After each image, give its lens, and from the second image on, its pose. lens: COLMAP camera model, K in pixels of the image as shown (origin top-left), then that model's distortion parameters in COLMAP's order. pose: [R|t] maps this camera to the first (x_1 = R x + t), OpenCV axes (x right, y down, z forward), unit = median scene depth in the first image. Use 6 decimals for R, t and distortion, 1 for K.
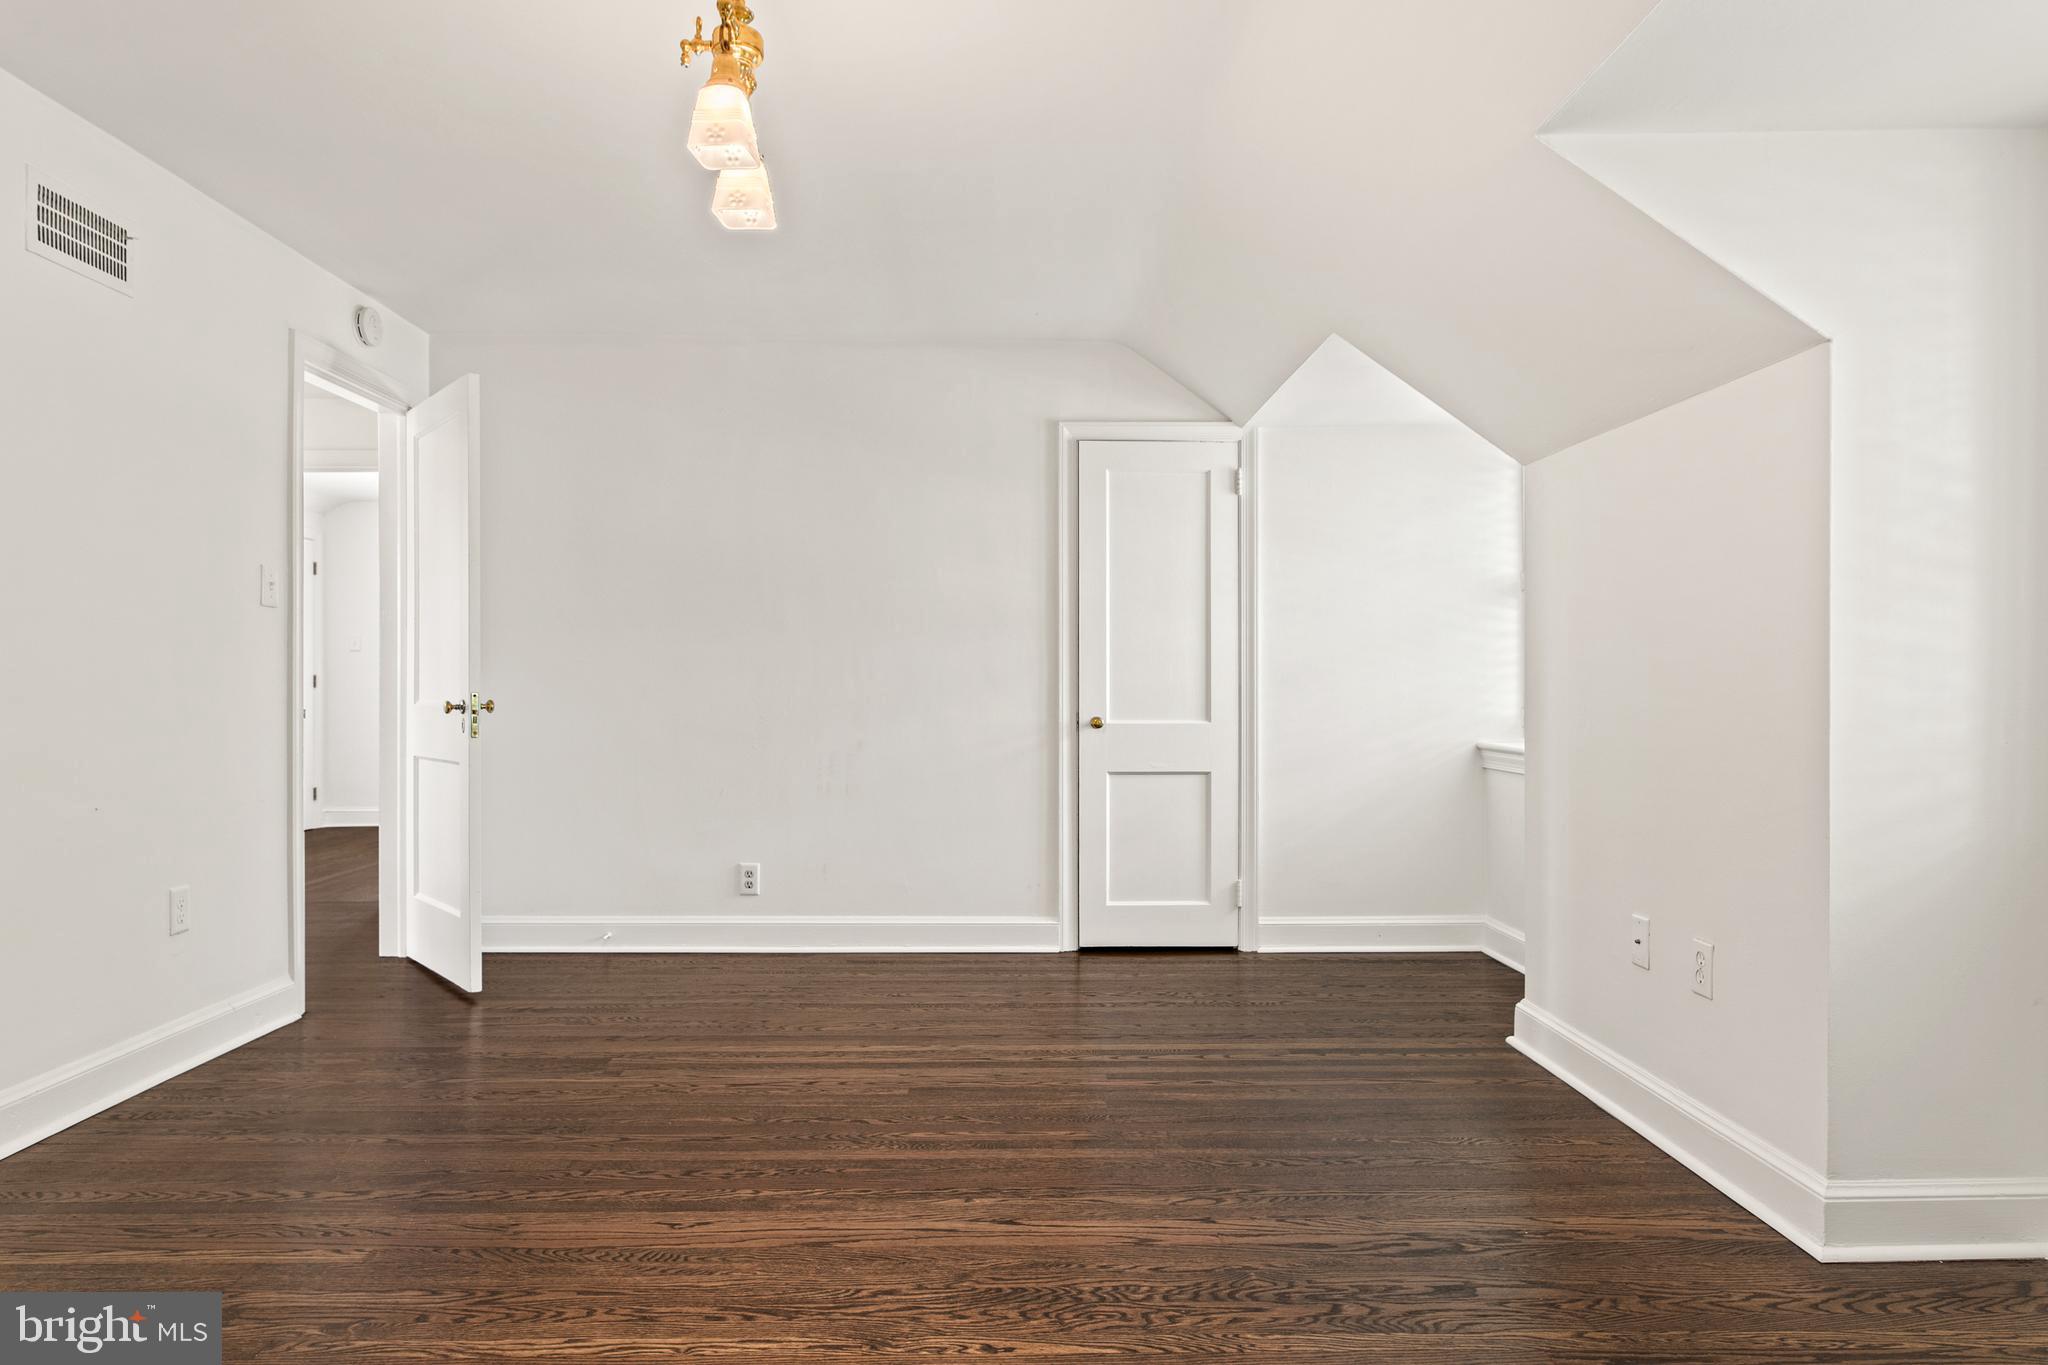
lens RADIAL K [[1187.1, 0, 1014.7], [0, 1187.1, 685.2], [0, 0, 1]] dist [0.006176, 0.000044]
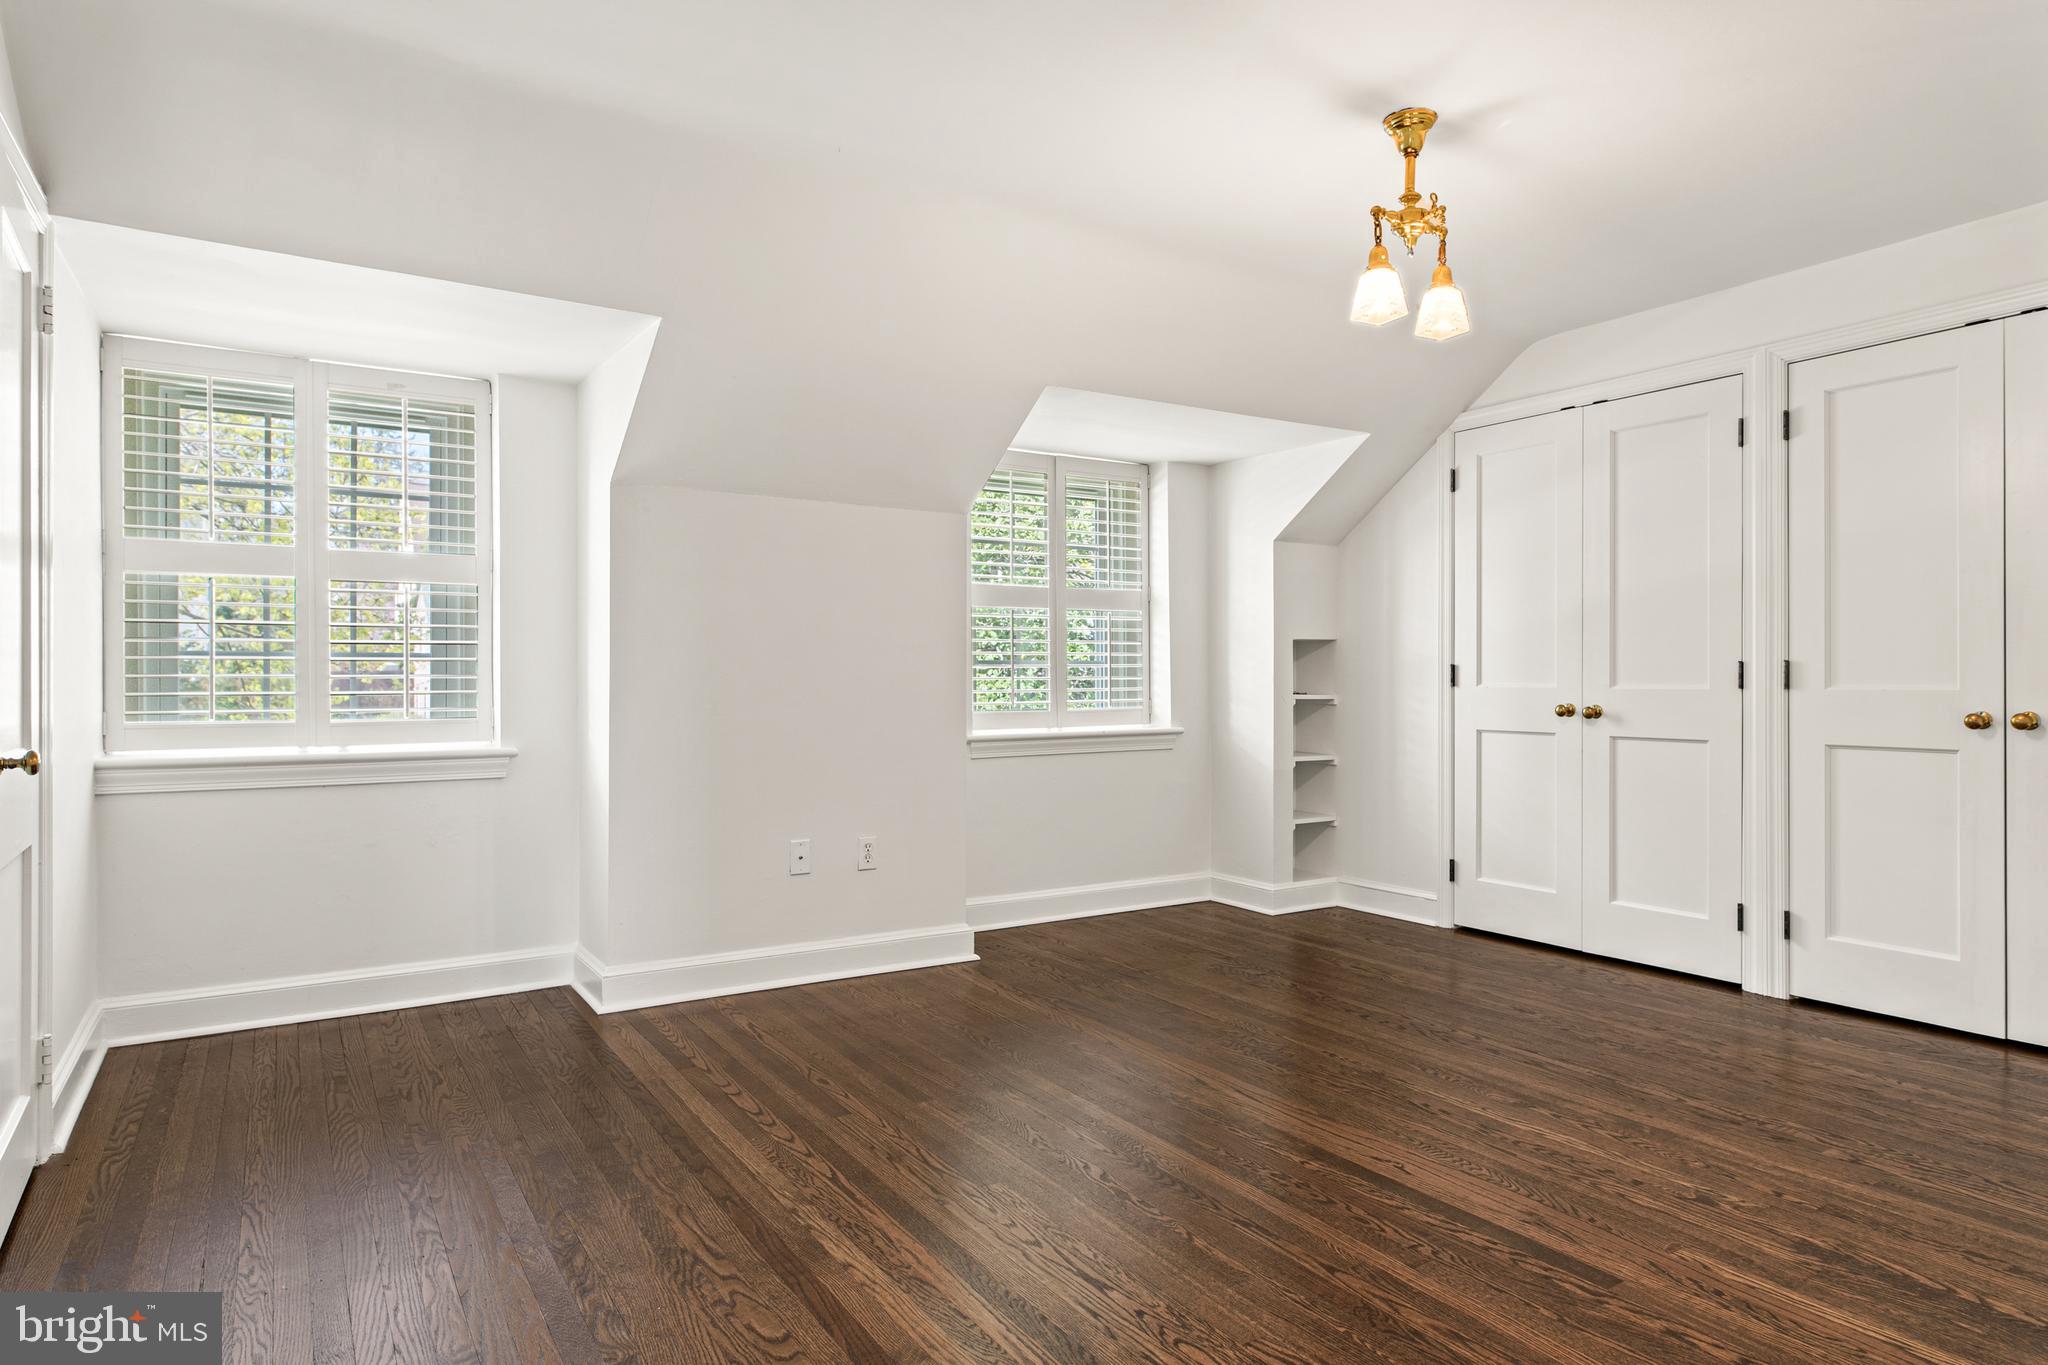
lens RADIAL K [[1187.1, 0, 1017.5], [0, 1187.1, 677.4], [0, 0, 1]] dist [0.006176, 0.000044]
pose [[-0.510540, 0.003485, 0.859847, -1.000905], [-0.004290, 0.999969, -0.006600, 0.006578], [-0.859843, -0.007058, -0.510509, 1.772887]]
